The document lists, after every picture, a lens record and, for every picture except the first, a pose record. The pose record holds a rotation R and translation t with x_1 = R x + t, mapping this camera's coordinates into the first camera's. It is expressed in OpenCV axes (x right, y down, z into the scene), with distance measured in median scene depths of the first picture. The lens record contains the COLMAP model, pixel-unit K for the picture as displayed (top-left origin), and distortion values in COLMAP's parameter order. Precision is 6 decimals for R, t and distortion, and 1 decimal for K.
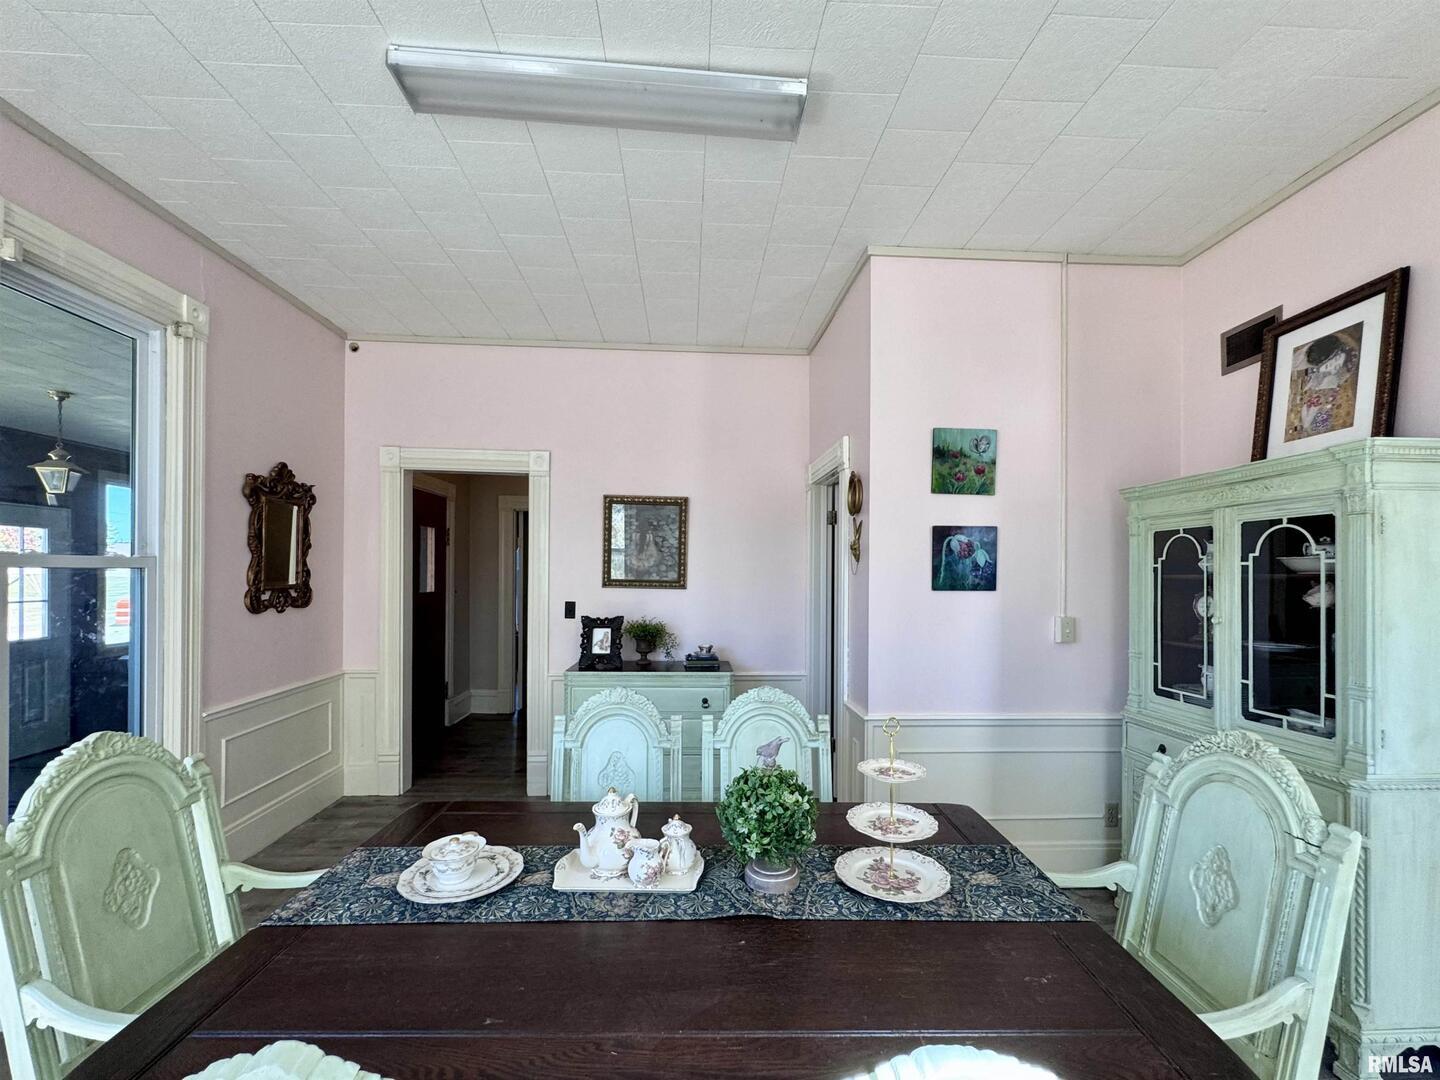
lens RADIAL K [[620.5, 0, 723.0], [0, 620.5, 569.9], [0, 0, 1]] dist [-0.000546, -0.000061]
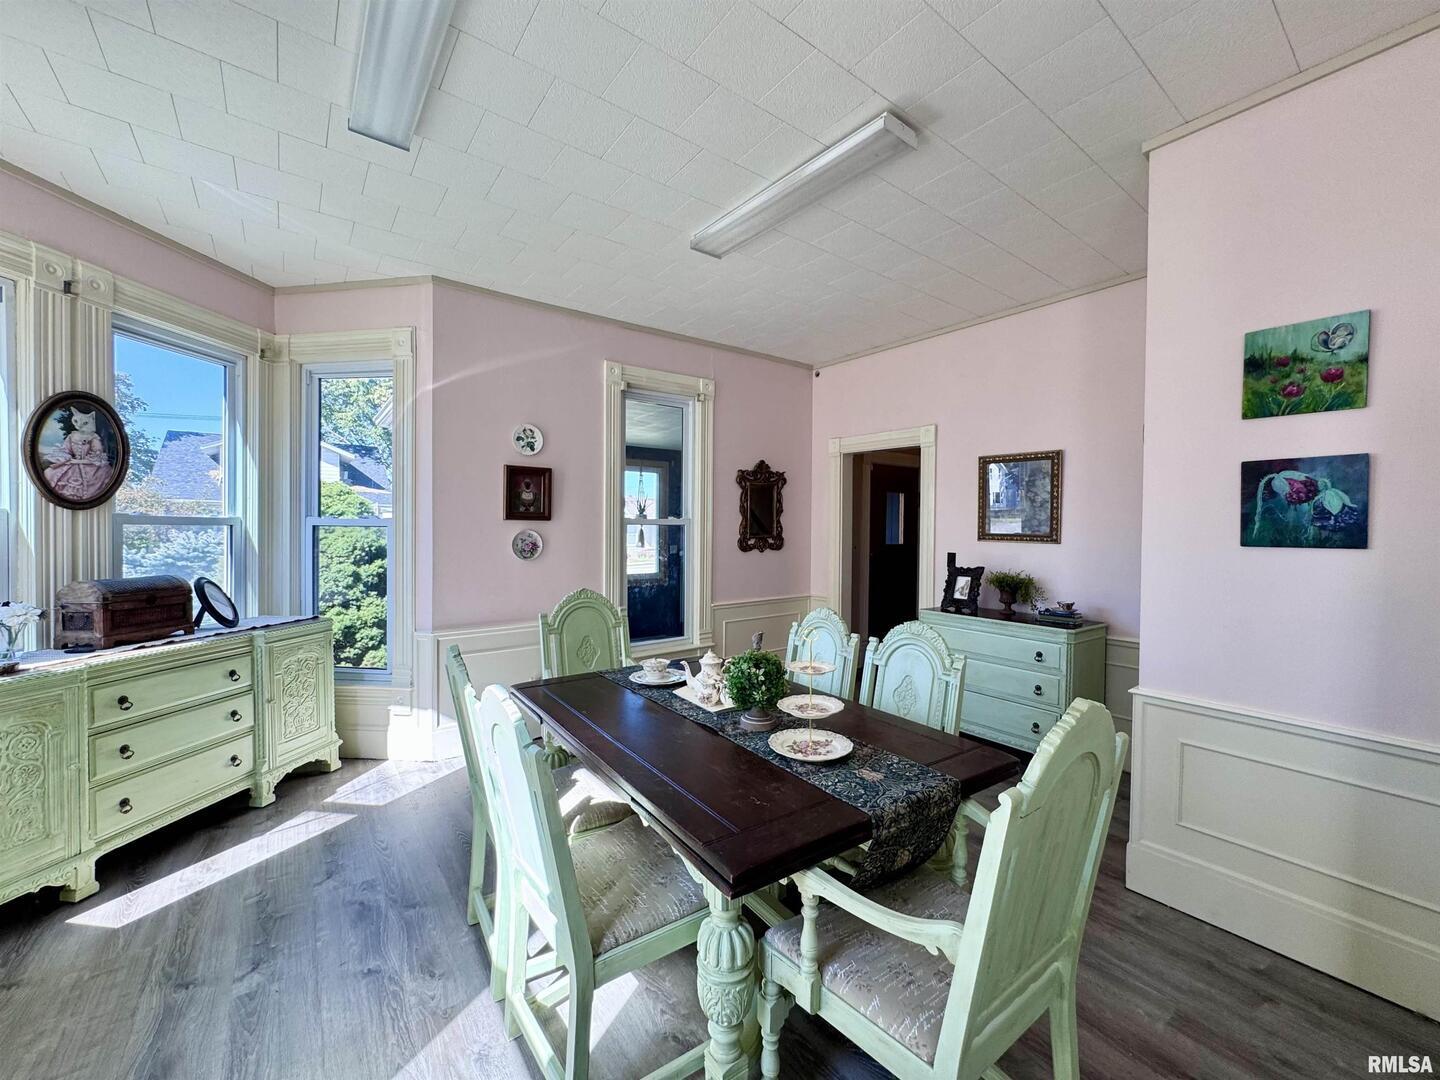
lens RADIAL K [[581.2, 0, 725.0], [0, 581.2, 533.3], [0, 0, 1]] dist [0.000502, -0.000112]
pose [[0.561759, 0.003651, -0.827293, 0.566591], [0.001666, 0.999983, 0.005544, 0.011828], [0.827299, -0.004493, 0.561743, 0.066816]]
